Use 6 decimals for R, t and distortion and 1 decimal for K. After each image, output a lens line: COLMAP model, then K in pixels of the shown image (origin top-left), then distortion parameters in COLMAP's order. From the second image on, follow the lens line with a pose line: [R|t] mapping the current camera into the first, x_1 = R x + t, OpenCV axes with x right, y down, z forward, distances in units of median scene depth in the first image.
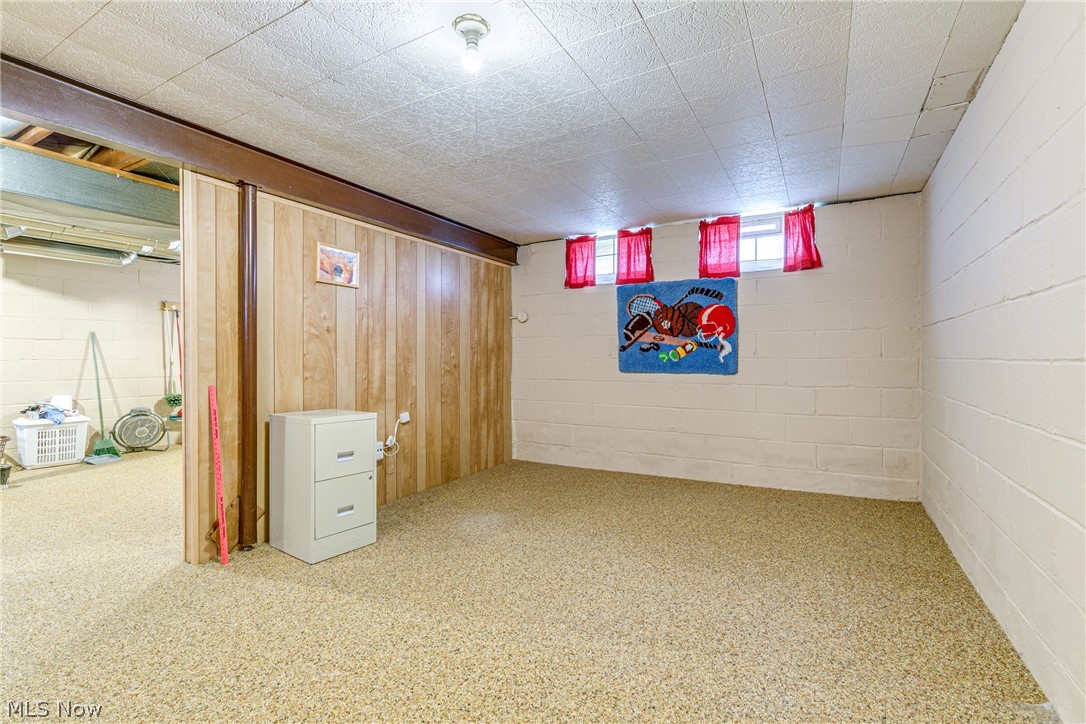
lens RADIAL K [[489.5, 0, 543.8], [0, 489.5, 362.9], [0, 0, 1]] dist [0.005756, -0.000996]
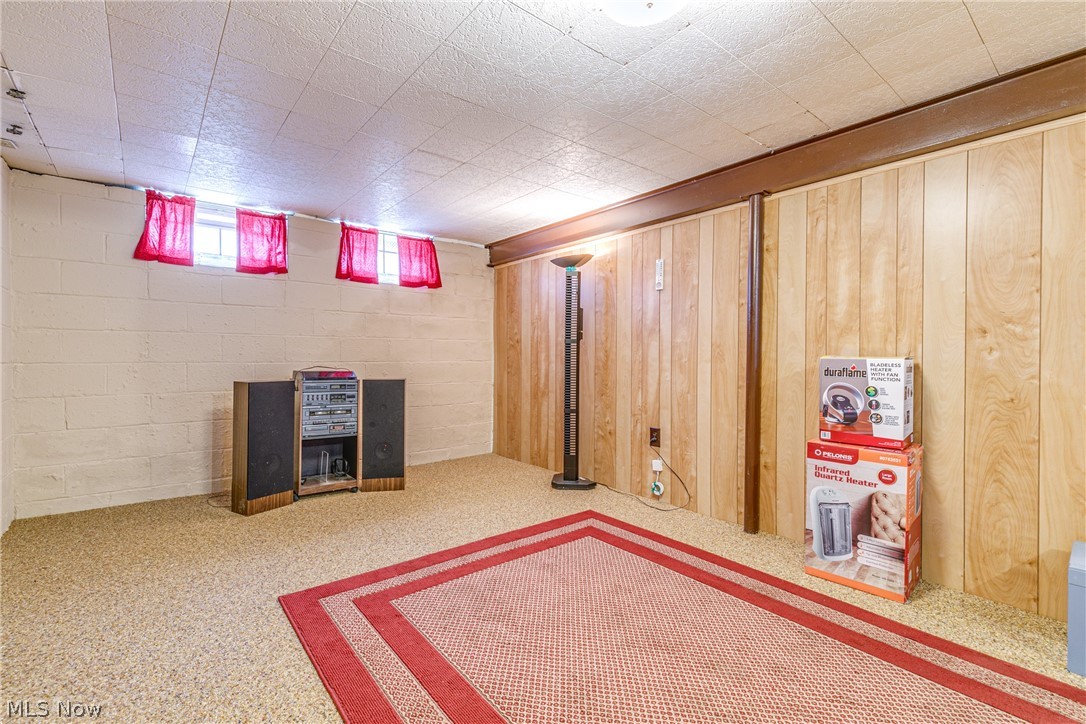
lens RADIAL K [[489.5, 0, 542.4], [0, 489.5, 355.1], [0, 0, 1]] dist [0.005756, -0.000996]
pose [[-0.358819, 0.007712, -0.933375, 0.567004], [-0.002708, 0.999953, 0.009303, 0.123584], [0.933403, 0.005866, -0.358781, 0.983297]]
